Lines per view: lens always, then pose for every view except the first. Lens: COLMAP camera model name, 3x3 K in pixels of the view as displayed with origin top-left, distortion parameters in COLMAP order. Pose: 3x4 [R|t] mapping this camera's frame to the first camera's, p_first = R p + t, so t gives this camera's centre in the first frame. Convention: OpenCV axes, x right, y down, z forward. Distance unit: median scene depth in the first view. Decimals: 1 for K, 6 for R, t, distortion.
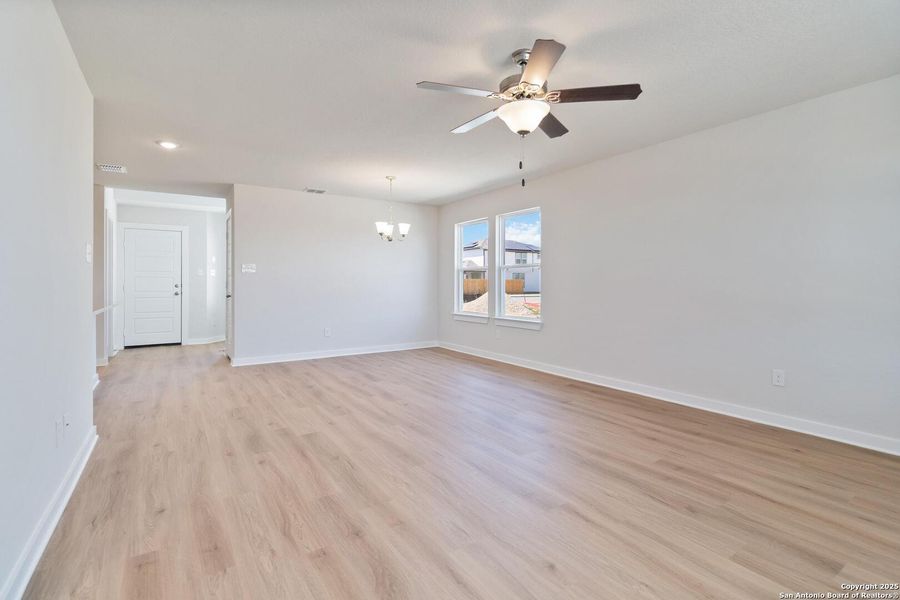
lens RADIAL K [[426.6, 0, 456.6], [0, 426.6, 283.1], [0, 0, 1]] dist [-0.003369, -0.000162]
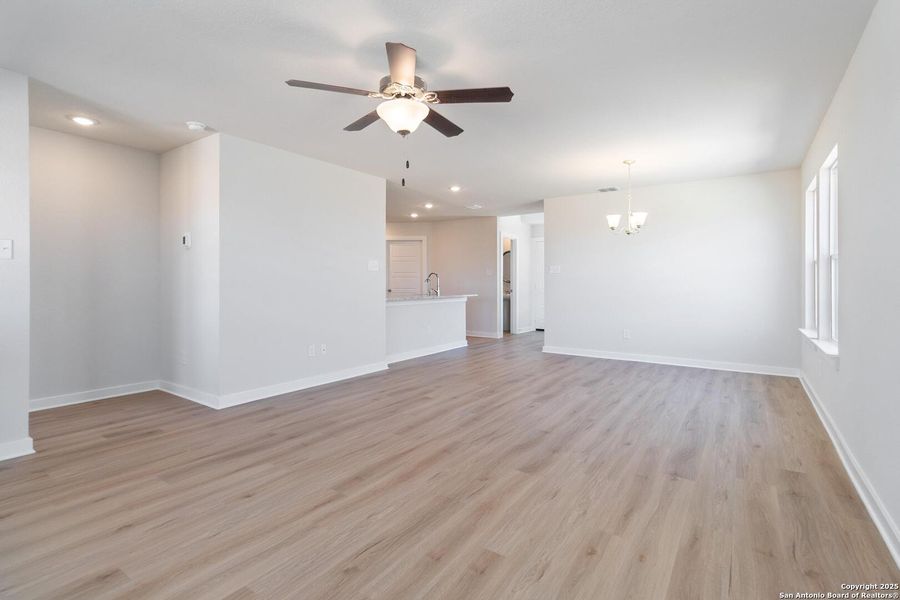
lens RADIAL K [[426.8, 0, 453.3], [0, 426.8, 283.2], [0, 0, 1]] dist [0.003538, 0.000296]
pose [[0.360754, 0.003580, -0.932654, 1.010120], [0.000503, 0.999992, 0.004034, -0.004567], [0.932661, -0.001924, 0.360749, 0.662756]]
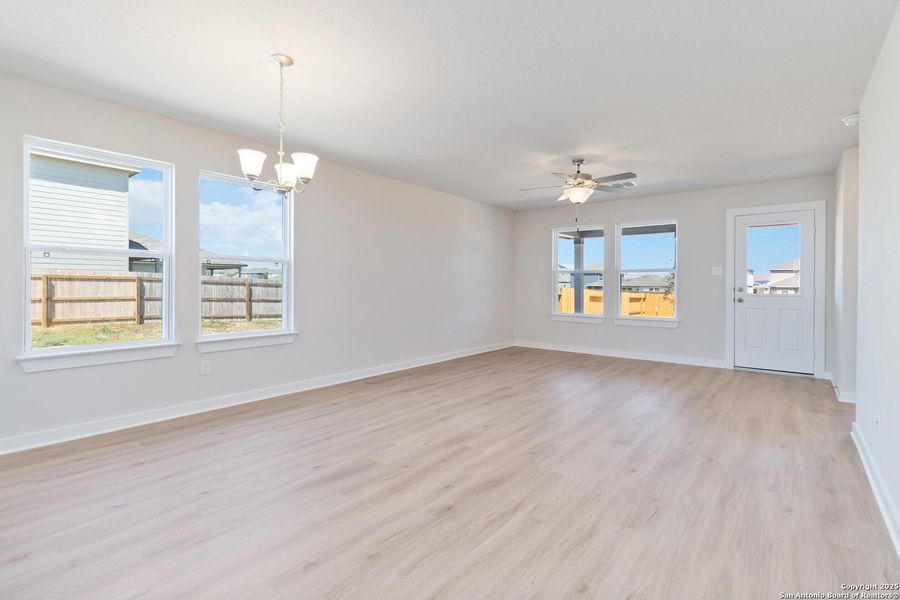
lens RADIAL K [[426.8, 0, 453.3], [0, 426.8, 283.2], [0, 0, 1]] dist [0.003538, 0.000296]
pose [[-0.304181, 0.003647, 0.952607, -1.271814], [-0.007702, 0.999951, -0.006288, 0.003105], [-0.952583, -0.009250, -0.304138, 1.835819]]
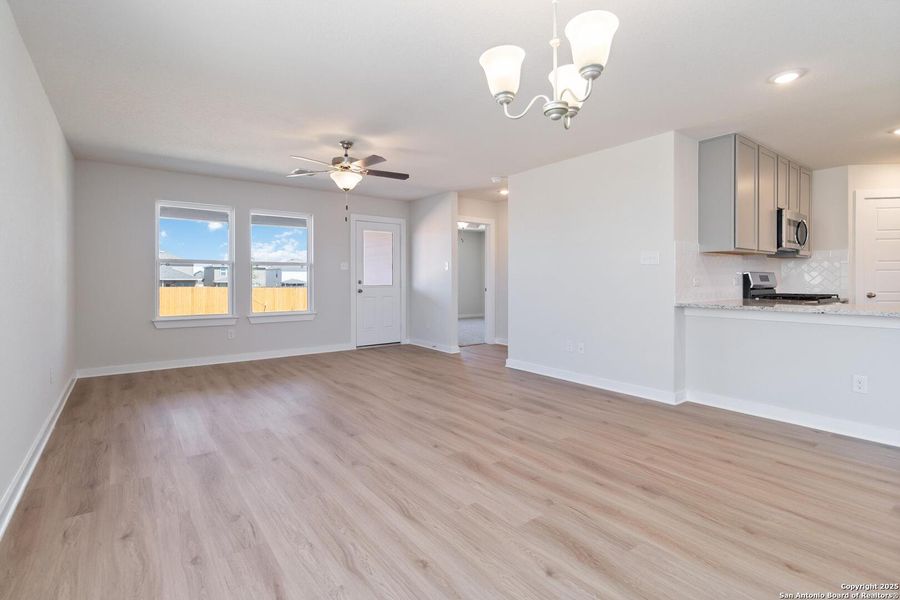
lens RADIAL K [[426.8, 0, 453.3], [0, 426.8, 283.2], [0, 0, 1]] dist [0.003538, 0.000296]
pose [[-0.998563, 0.002500, -0.053529, -0.151514], [0.002133, 0.999974, 0.006903, -0.000066], [0.053545, 0.006779, -0.998542, 2.395595]]
